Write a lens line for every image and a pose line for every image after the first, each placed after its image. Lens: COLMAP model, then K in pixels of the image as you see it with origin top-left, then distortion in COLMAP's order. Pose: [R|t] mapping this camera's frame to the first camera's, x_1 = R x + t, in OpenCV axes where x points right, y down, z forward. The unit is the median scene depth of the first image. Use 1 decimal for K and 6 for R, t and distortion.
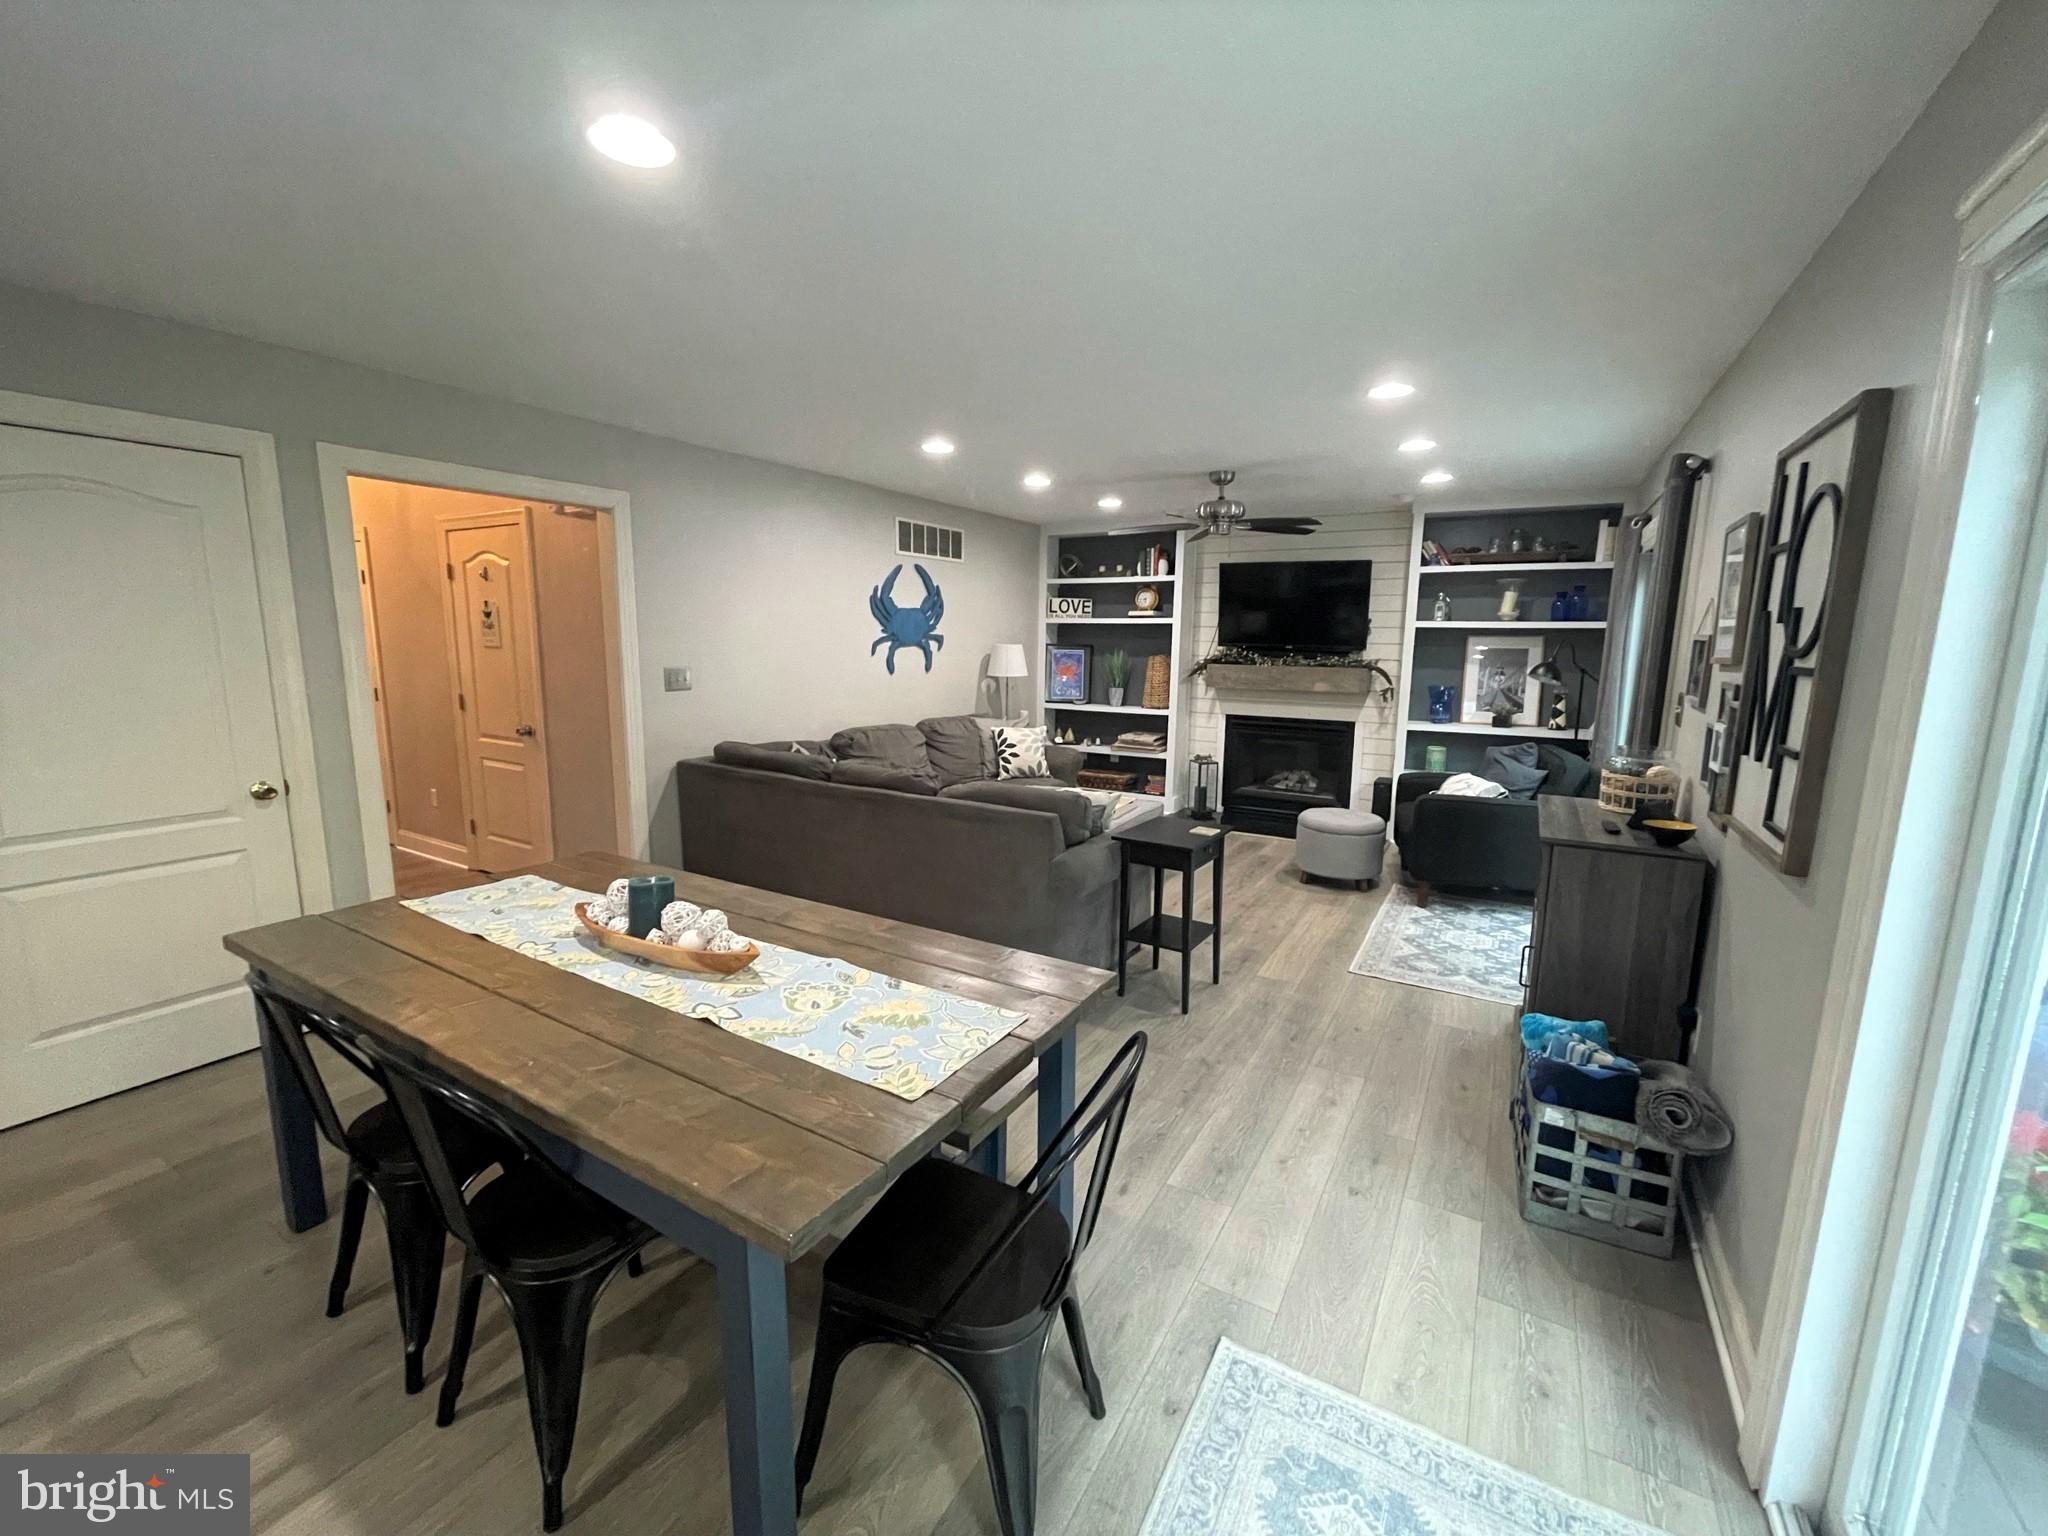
lens RADIAL K [[830.2, 0, 1022.3], [0, 830.2, 775.3], [0, 0, 1]] dist [-0.005167, 0.001381]
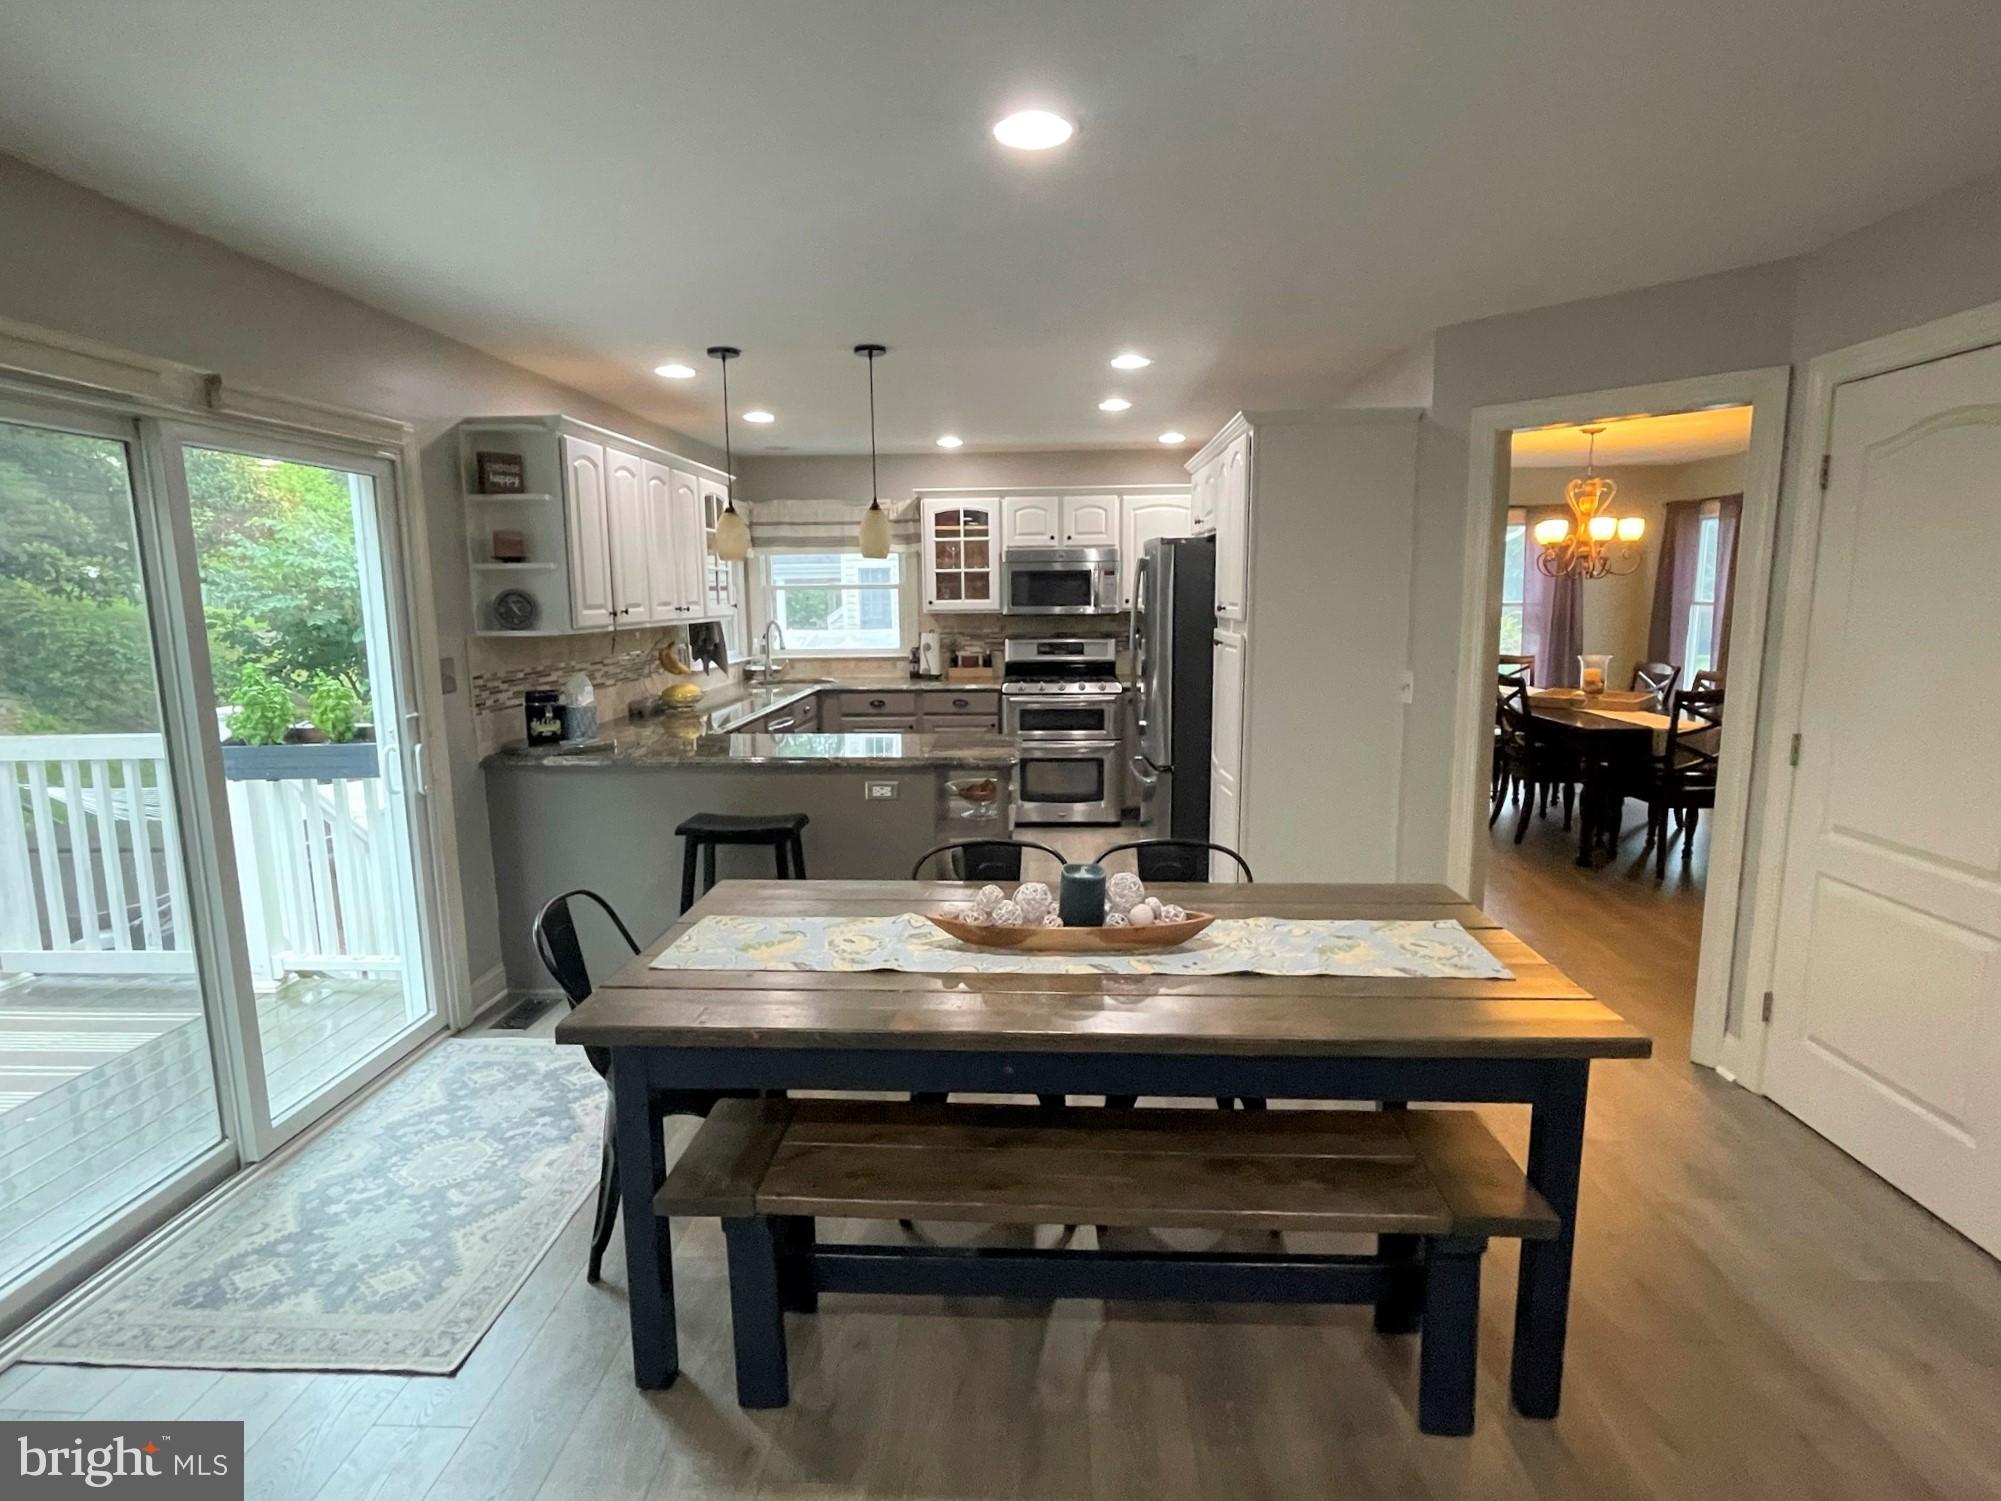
lens RADIAL K [[1028.2, 0, 996.1], [0, 1028.2, 762.1], [0, 0, 1]] dist [-0.020532, 0.010172]
pose [[-0.882669, 0.077490, -0.463562, 0.052182], [-0.076358, 0.949567, 0.304126, -0.101862], [0.463750, 0.303839, -0.832236, 0.568749]]
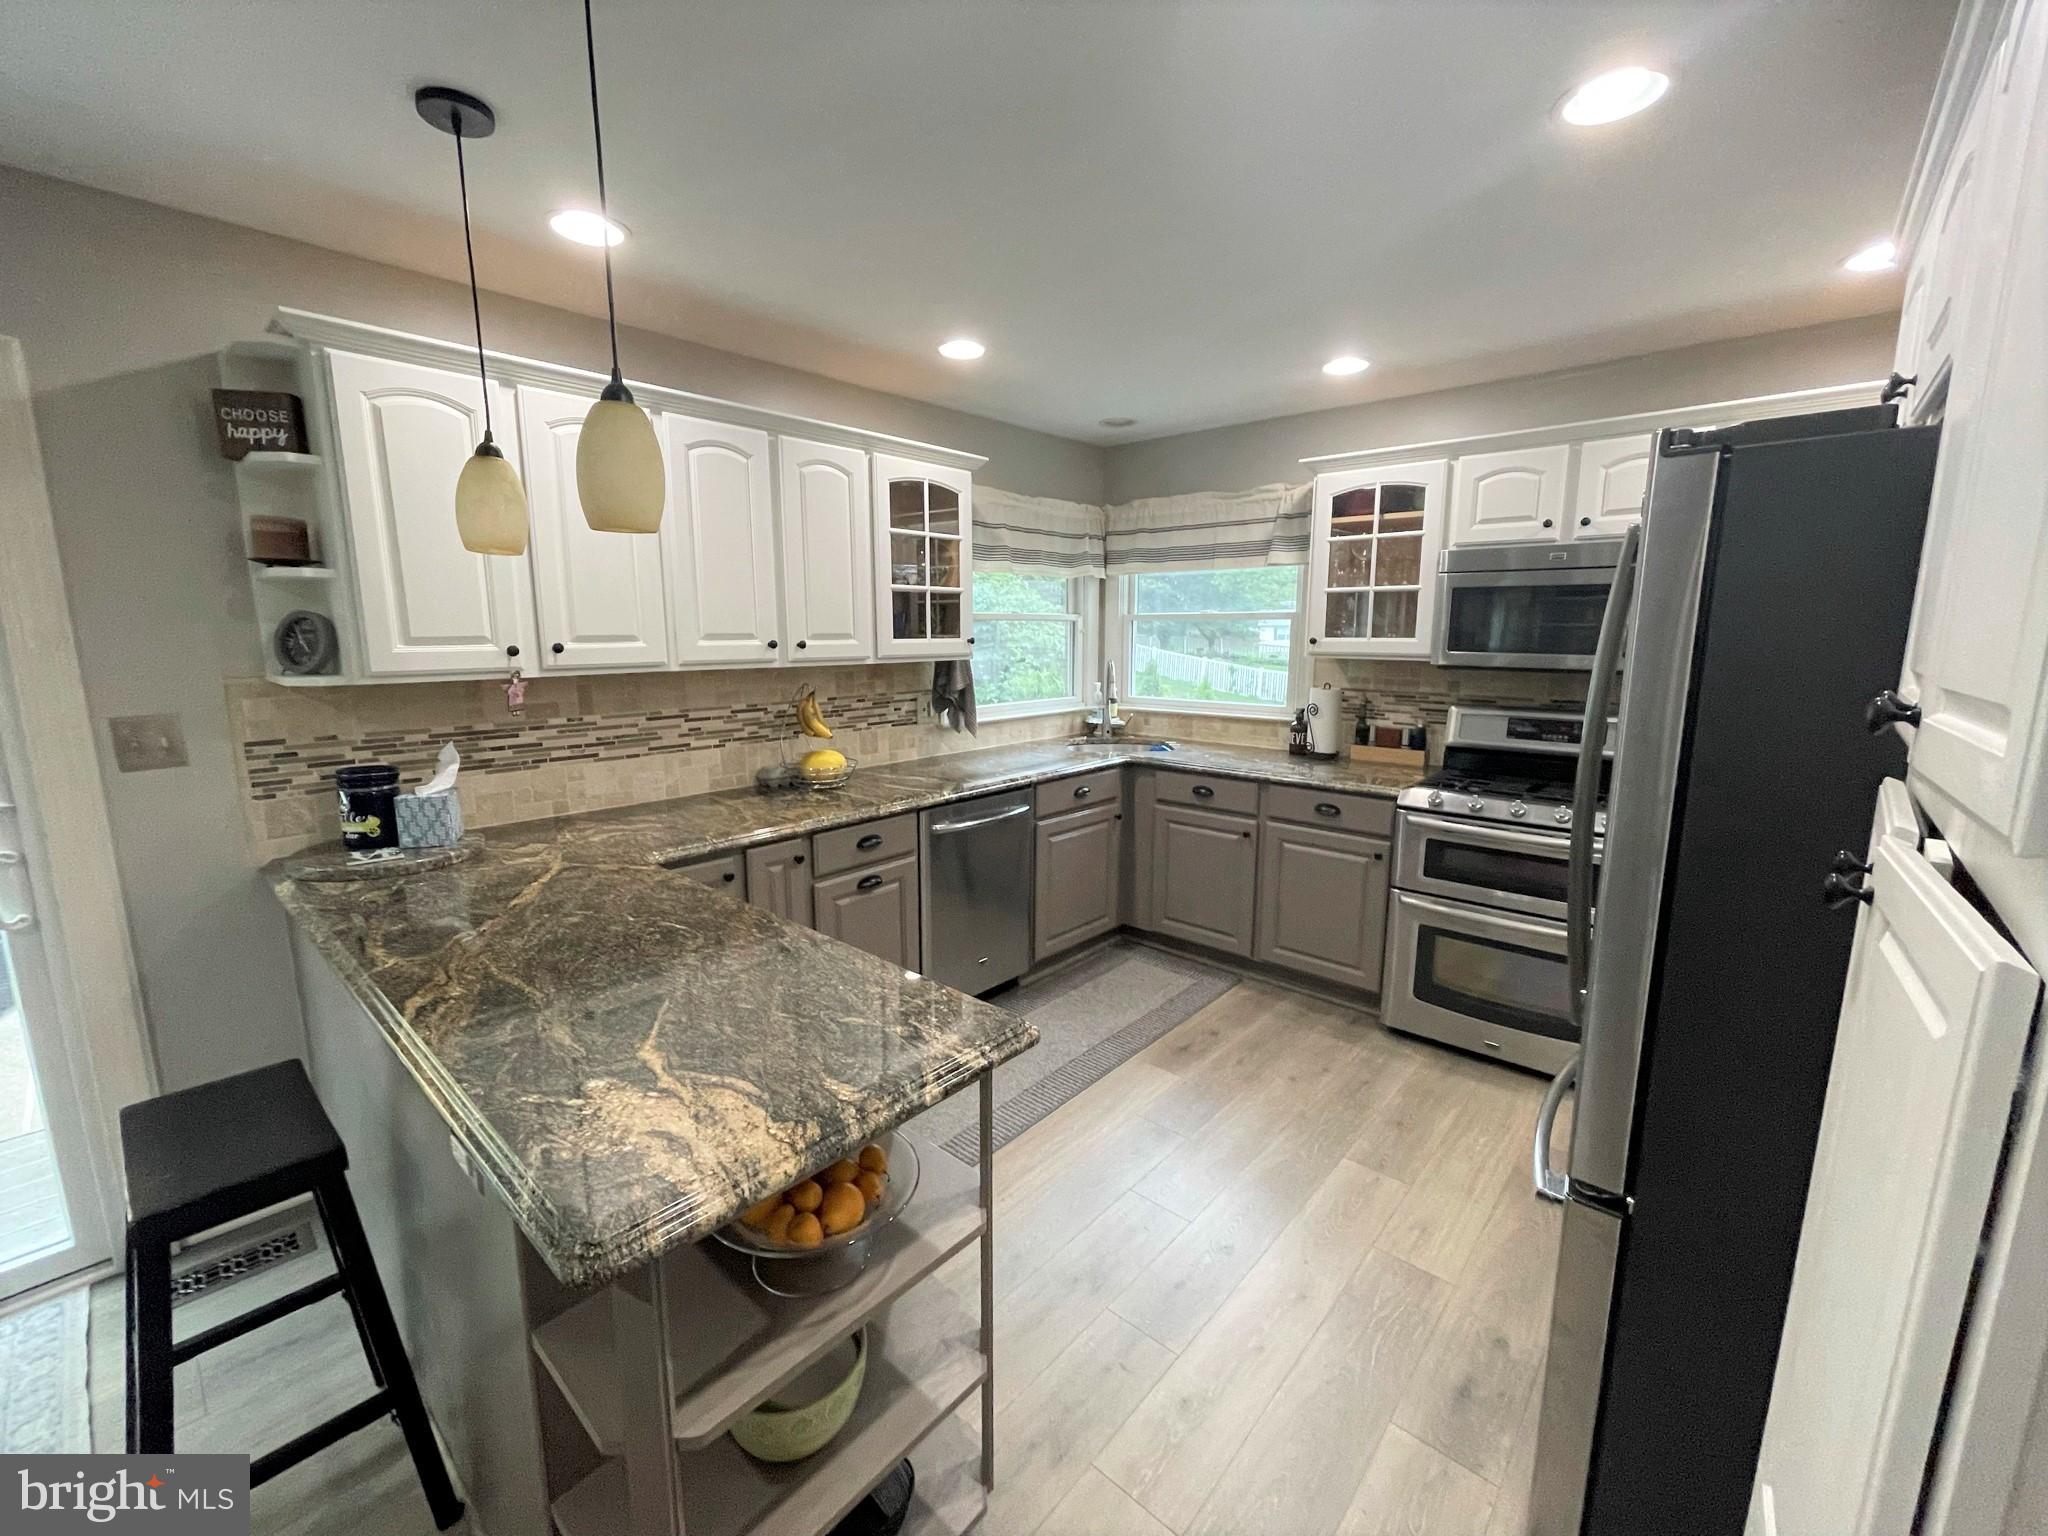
lens RADIAL K [[830.2, 0, 1019.5], [0, 830.2, 771.3], [0, 0, 1]] dist [-0.005167, 0.001381]
pose [[-0.981833, -0.040373, 0.185400, -0.316619], [0.023957, 0.942904, 0.332203, -0.032876], [-0.188226, 0.330609, -0.924807, 0.157424]]
